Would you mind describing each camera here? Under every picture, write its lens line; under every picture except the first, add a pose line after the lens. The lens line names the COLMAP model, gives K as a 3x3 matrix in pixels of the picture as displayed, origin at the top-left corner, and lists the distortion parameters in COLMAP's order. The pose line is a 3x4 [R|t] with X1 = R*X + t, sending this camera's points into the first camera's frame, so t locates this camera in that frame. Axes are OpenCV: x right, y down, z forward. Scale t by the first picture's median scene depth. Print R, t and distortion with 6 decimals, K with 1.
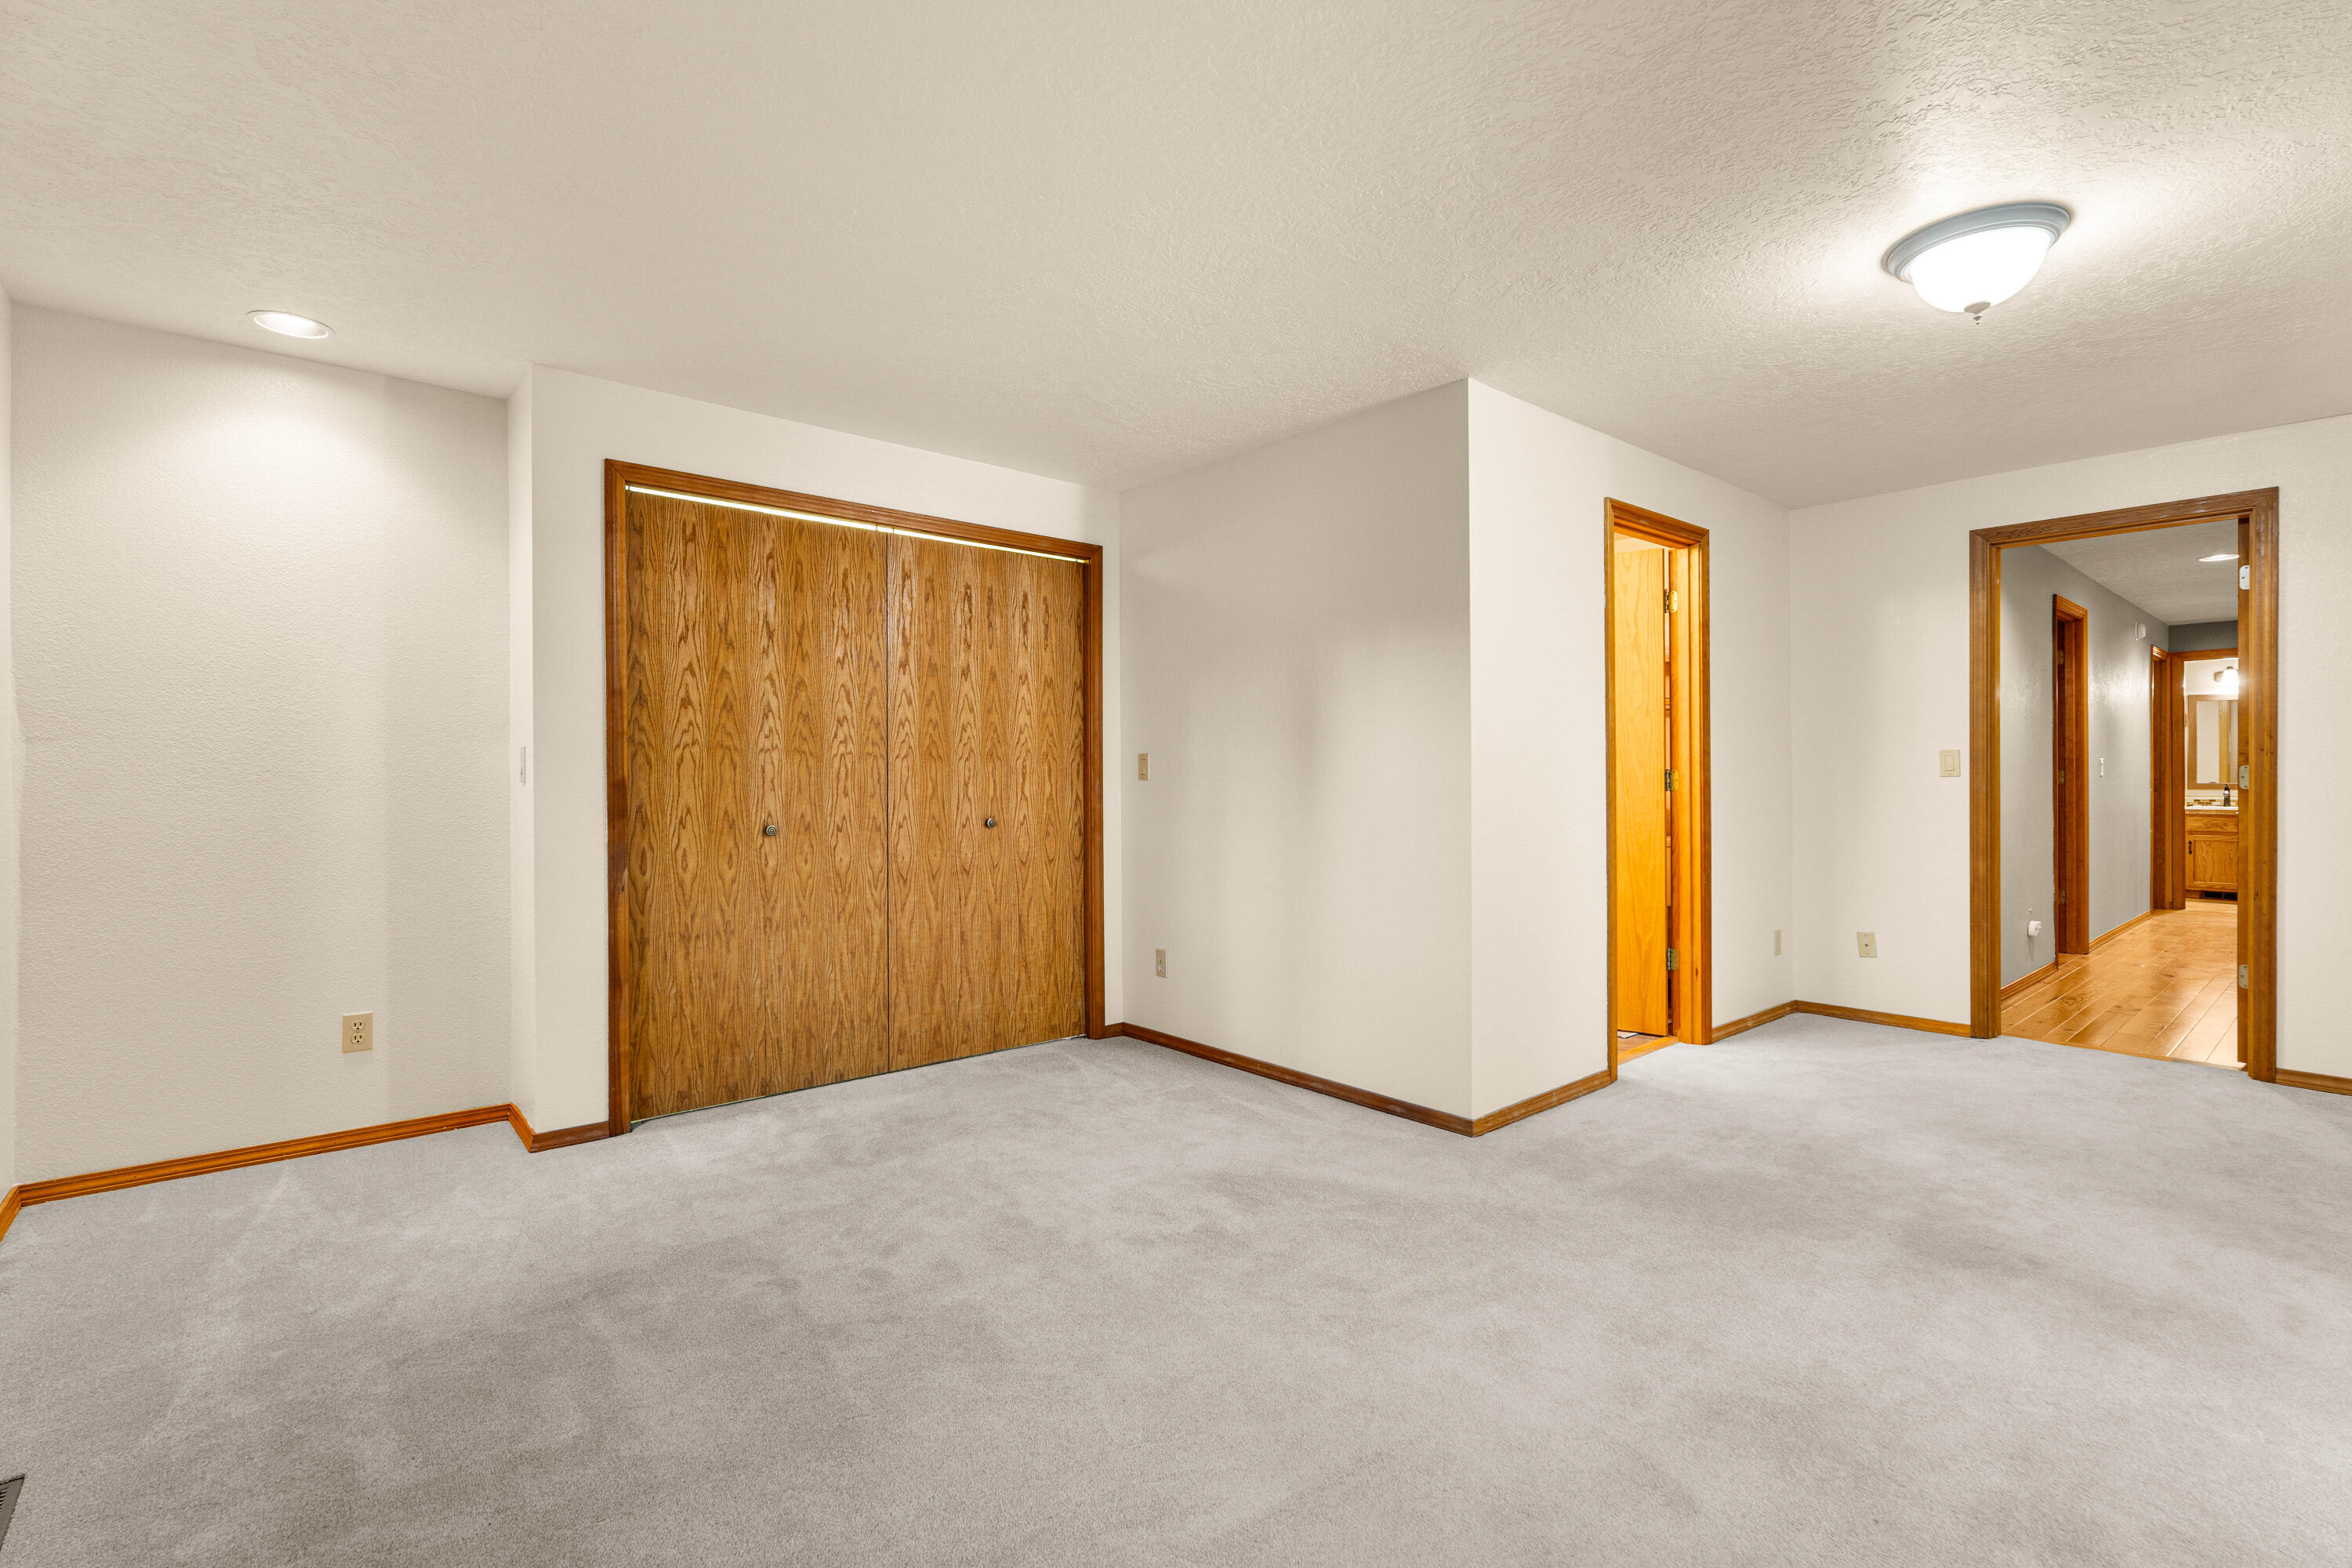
lens RADIAL K [[1053.0, 0, 1168.1], [0, 1053.0, 780.2], [0, 0, 1]] dist [0.001154, -0.000960]
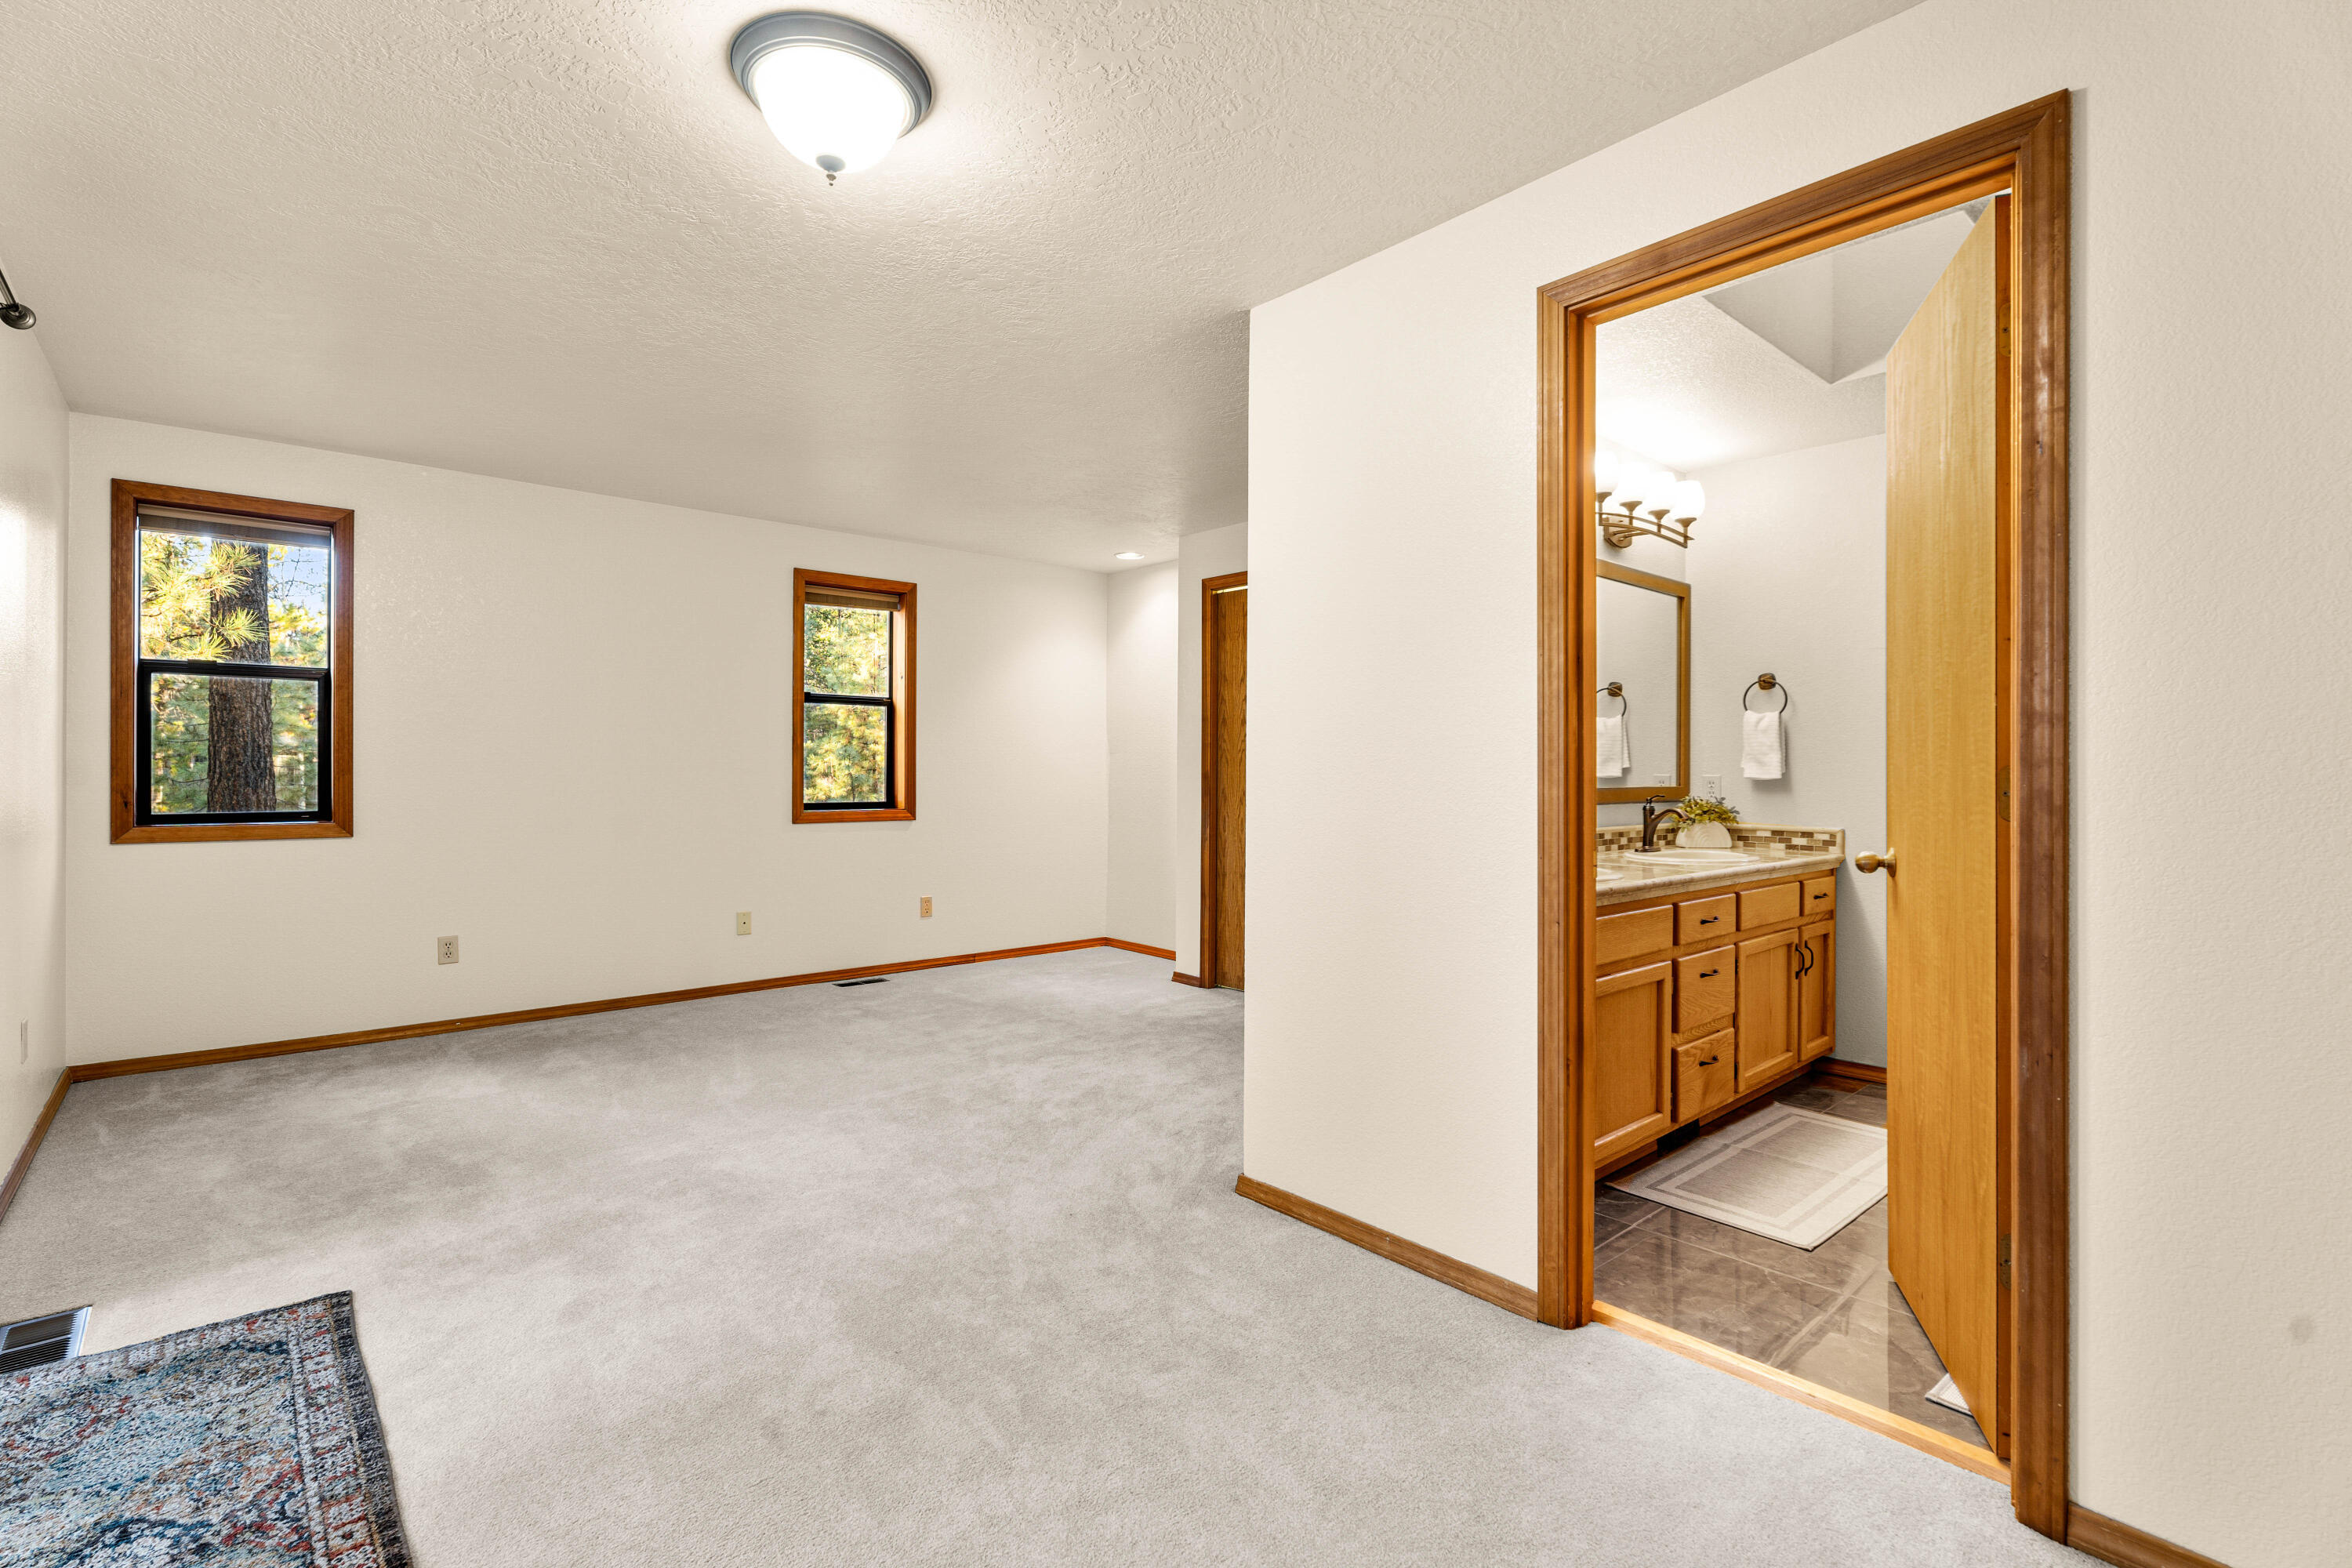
lens RADIAL K [[1053.0, 0, 1166.9], [0, 1053.0, 773.0], [0, 0, 1]] dist [0.001154, -0.000960]
pose [[0.029954, 0.007060, -0.999526, 1.132512], [-0.007847, 0.999946, 0.006828, -0.010457], [0.999520, 0.007638, 0.030008, 0.901472]]
